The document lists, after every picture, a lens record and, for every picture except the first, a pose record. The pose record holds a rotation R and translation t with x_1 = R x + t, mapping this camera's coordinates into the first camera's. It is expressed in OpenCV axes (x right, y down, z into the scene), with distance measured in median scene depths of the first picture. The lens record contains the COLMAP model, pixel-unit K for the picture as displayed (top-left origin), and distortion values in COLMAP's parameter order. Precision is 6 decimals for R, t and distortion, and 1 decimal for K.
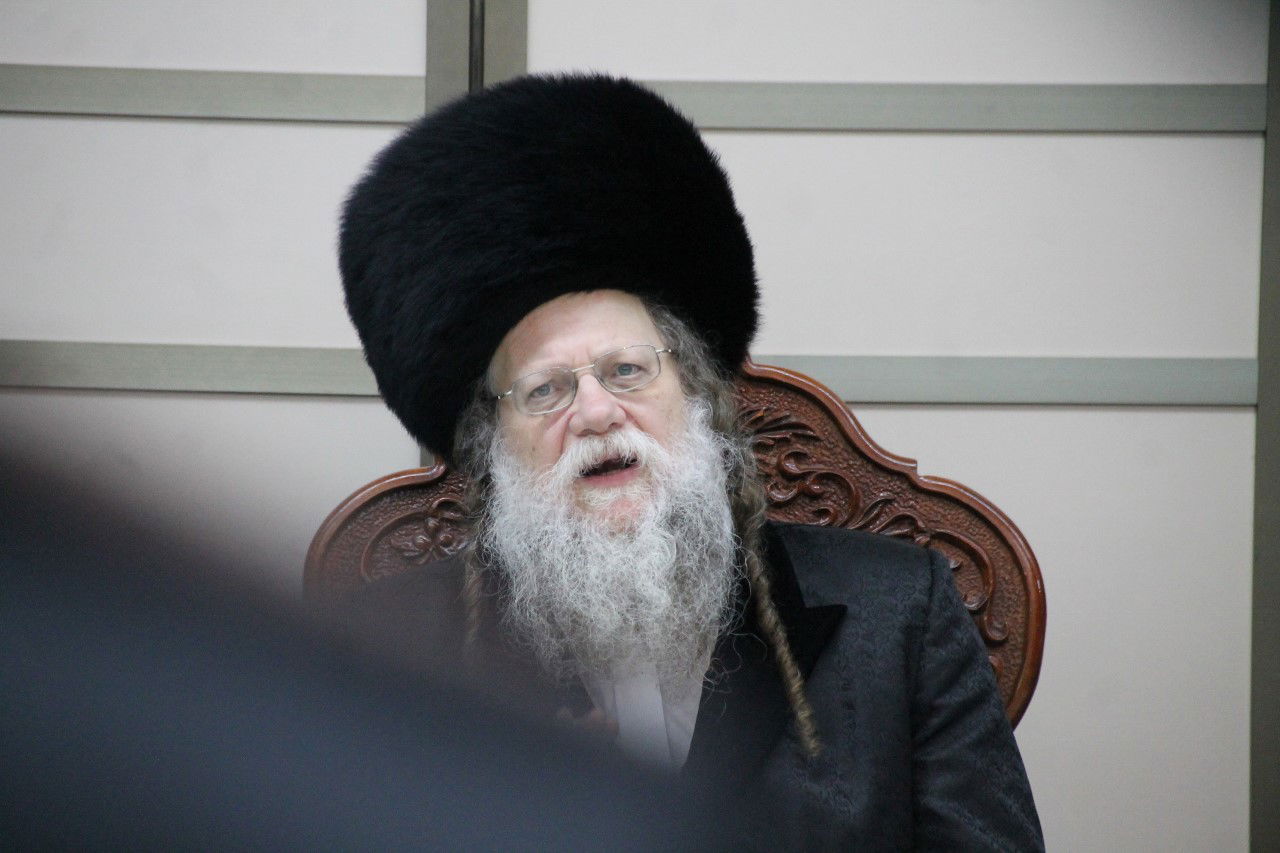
lens RADIAL K [[7705.8, 0, 640.0], [0, 7705.8, 426.5], [0, 0, 1]] dist [2.031211, -1.508262]
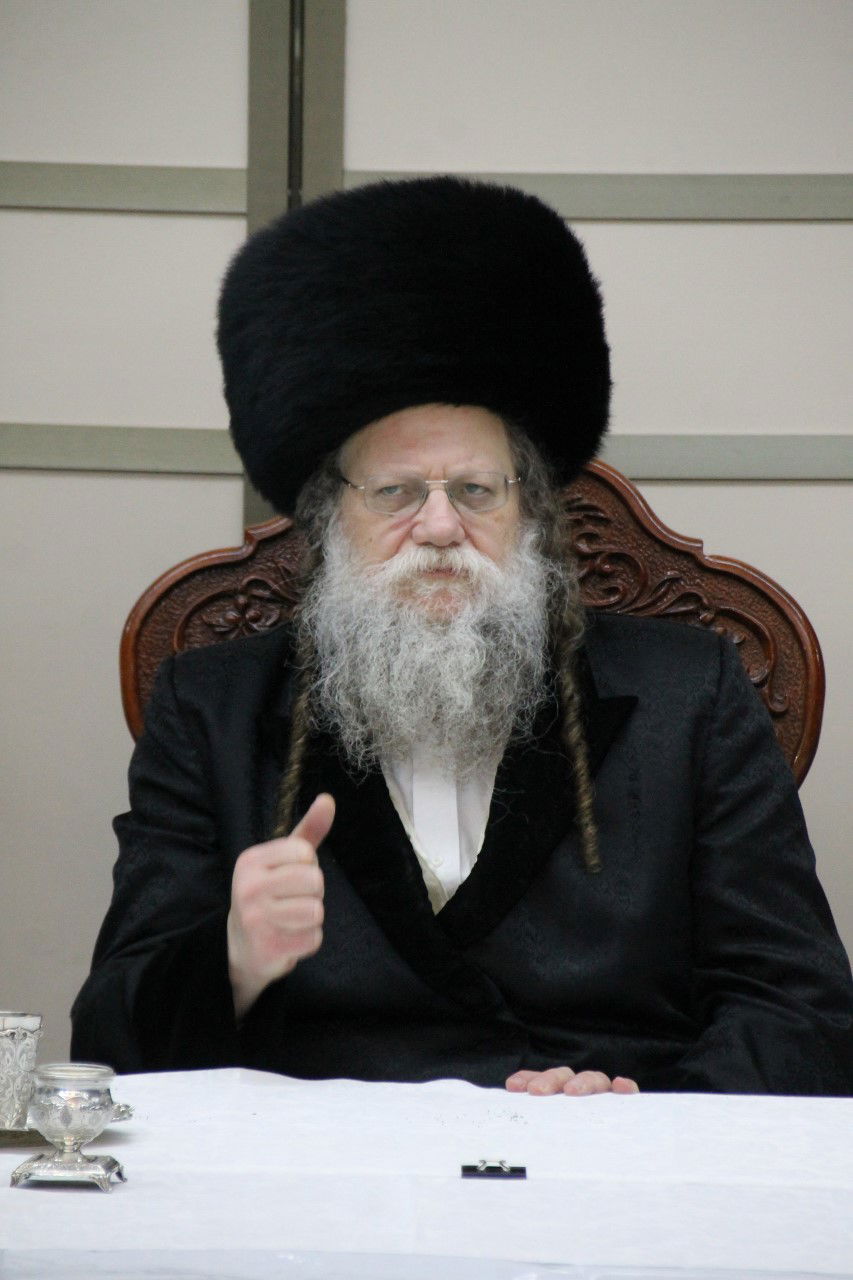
lens RADIAL K [[8212.3, 0, 426.5], [0, 8212.3, 640.0], [0, 0, 1]] dist [2.752179, 0.527282]
pose [[0.999997, 0.001172, 0.002367, -0.004389], [-0.001205, 0.999897, 0.014302, 0.001899], [-0.002350, -0.014305, 0.999895, -0.122047]]
